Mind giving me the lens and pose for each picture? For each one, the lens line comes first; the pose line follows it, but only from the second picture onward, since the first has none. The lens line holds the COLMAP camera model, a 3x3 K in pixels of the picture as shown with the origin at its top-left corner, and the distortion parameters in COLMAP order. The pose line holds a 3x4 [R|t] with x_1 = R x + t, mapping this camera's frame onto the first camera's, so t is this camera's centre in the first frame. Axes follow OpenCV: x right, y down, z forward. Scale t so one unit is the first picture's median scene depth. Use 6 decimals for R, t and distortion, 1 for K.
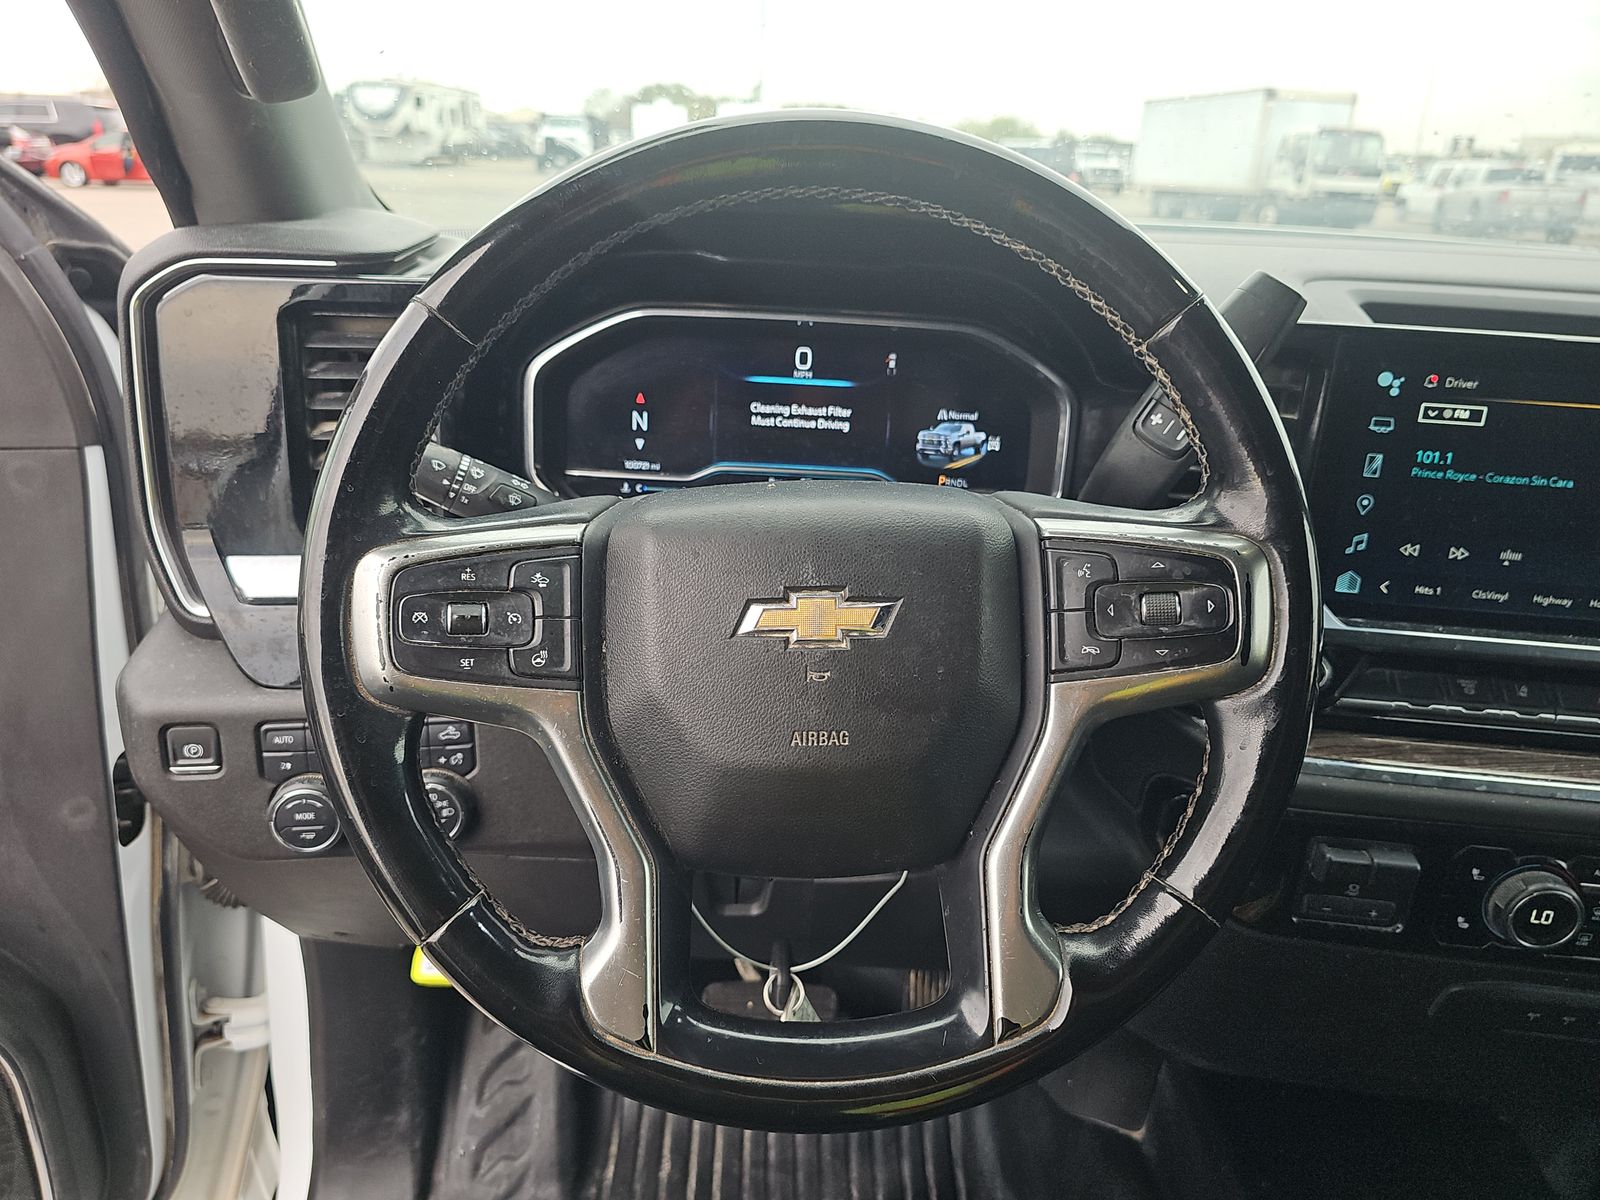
lens RADIAL K [[1087.9, 0, 775.3], [0, 1087.9, 600.4], [0, 0, 1]] dist [0.019818, -0.019711]
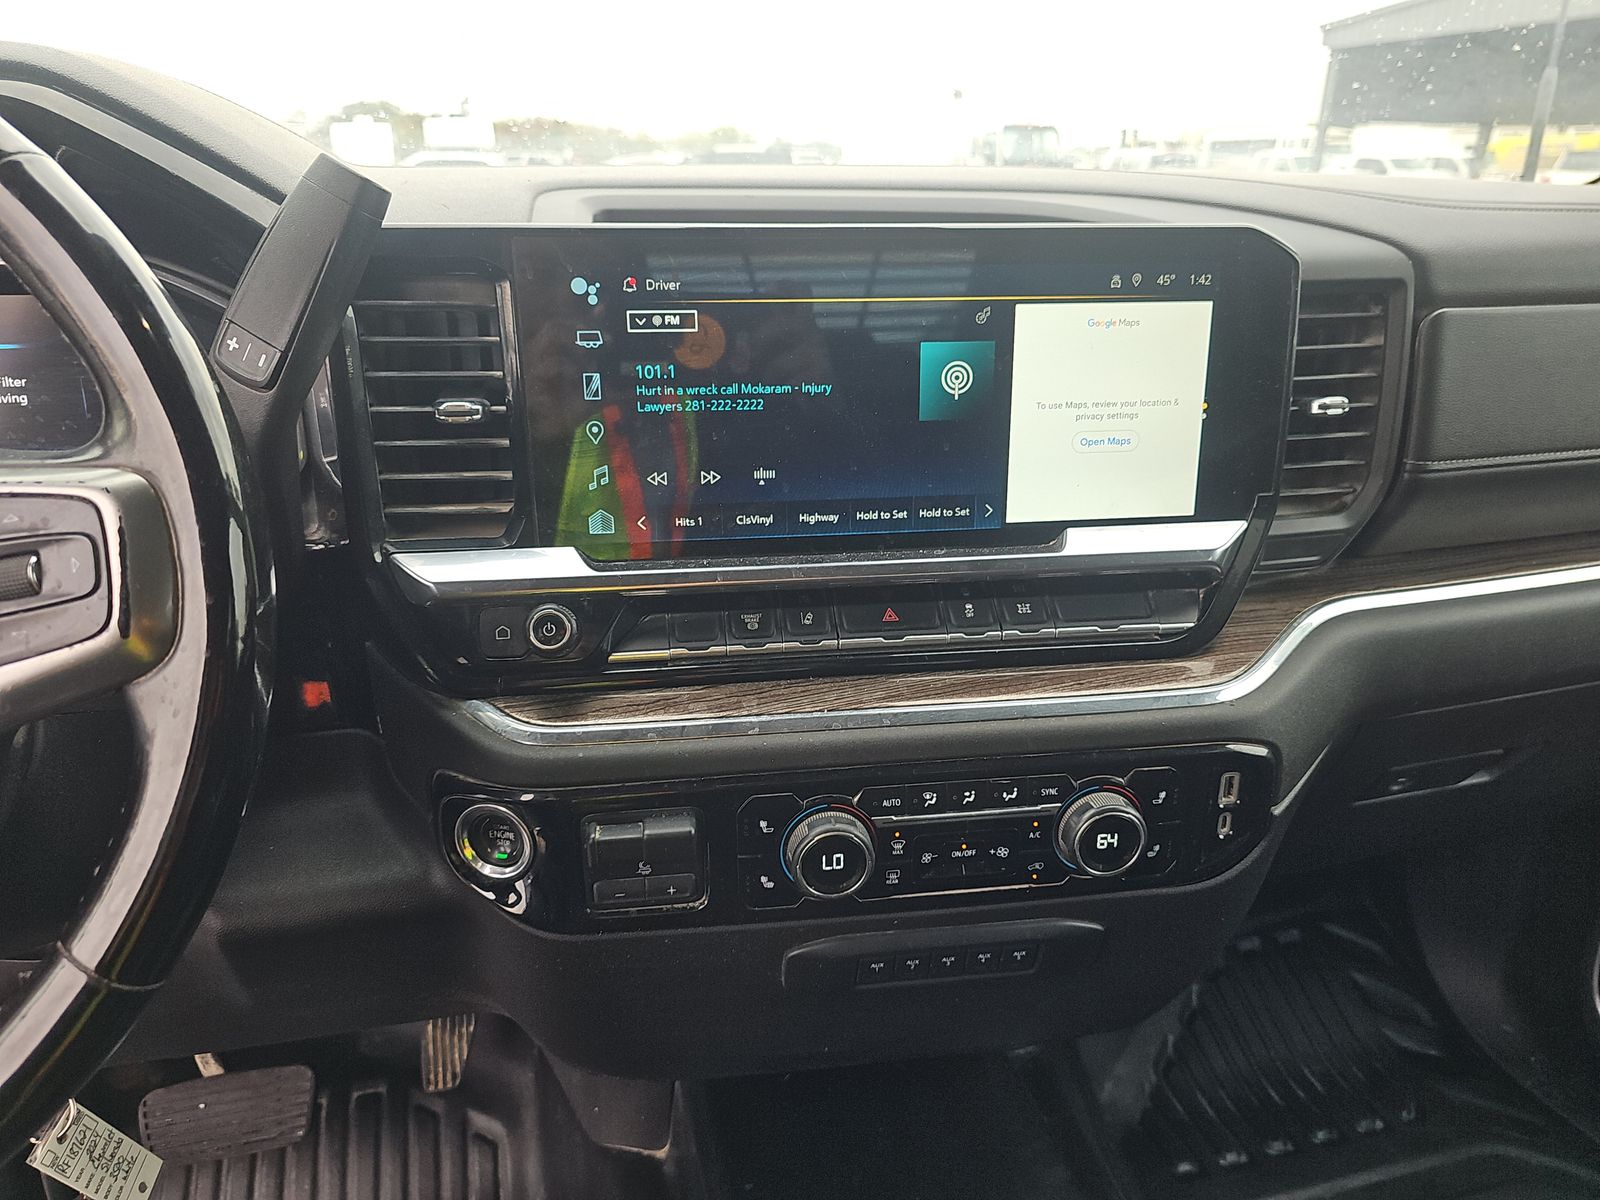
lens RADIAL K [[1073.1, 0, 796.0], [0, 1073.1, 598.3], [0, 0, 1]] dist [0.066658, -0.062040]
pose [[0.969550, -0.125161, 0.210492, 0.497032], [0.127185, 0.991871, 0.003946, 0.062325], [-0.209274, 0.022945, 0.977588, 0.119788]]
